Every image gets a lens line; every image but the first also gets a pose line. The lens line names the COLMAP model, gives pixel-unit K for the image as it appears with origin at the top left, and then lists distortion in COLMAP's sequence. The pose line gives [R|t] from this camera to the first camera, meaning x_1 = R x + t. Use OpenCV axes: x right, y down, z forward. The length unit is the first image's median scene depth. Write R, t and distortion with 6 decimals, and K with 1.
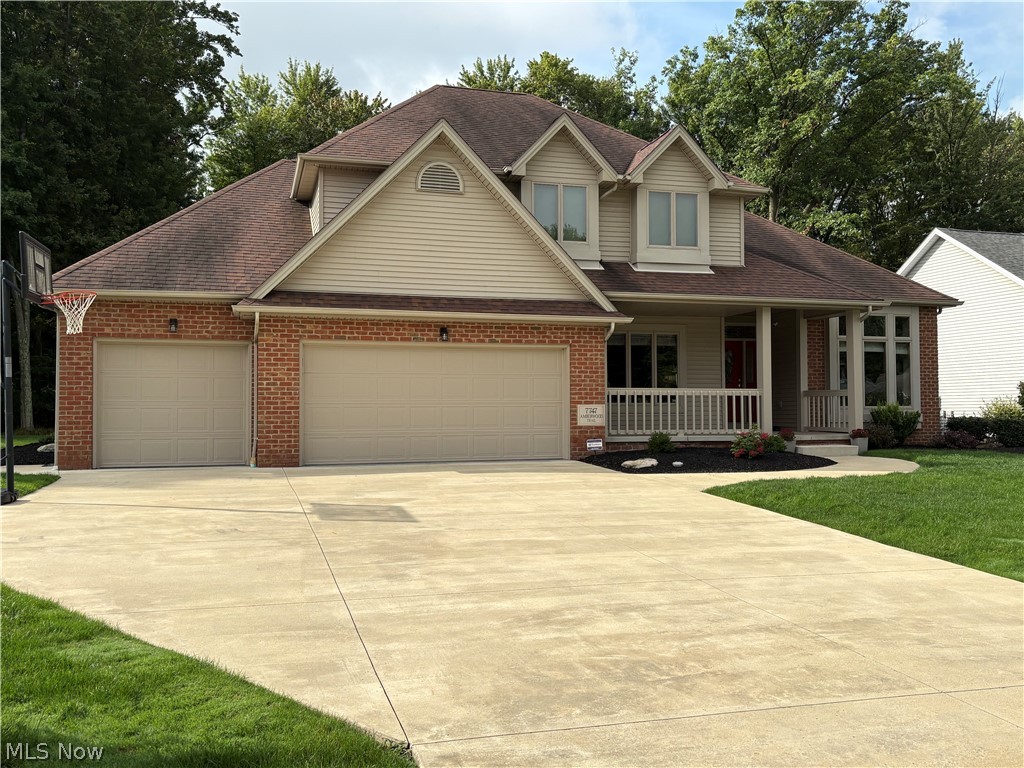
lens RADIAL K [[910.2, 0, 512.0], [0, 910.2, 384.0], [0, 0, 1]] dist [0.062812, -0.005022]
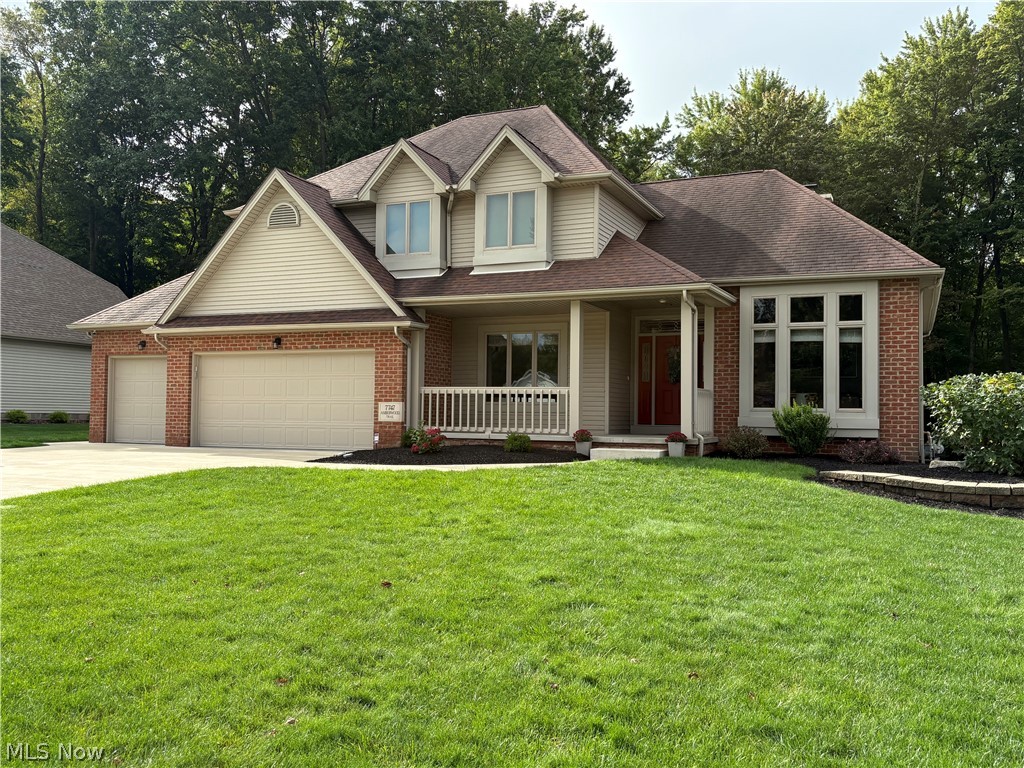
lens RADIAL K [[894.5, 0, 512.0], [0, 894.5, 384.0], [0, 0, 1]] dist [0.050735, -0.008125]
pose [[0.760281, -0.007935, -0.649546, 0.898760], [0.005836, 0.999968, -0.005385, 0.007501], [0.649568, 0.000304, 0.760303, 0.275808]]
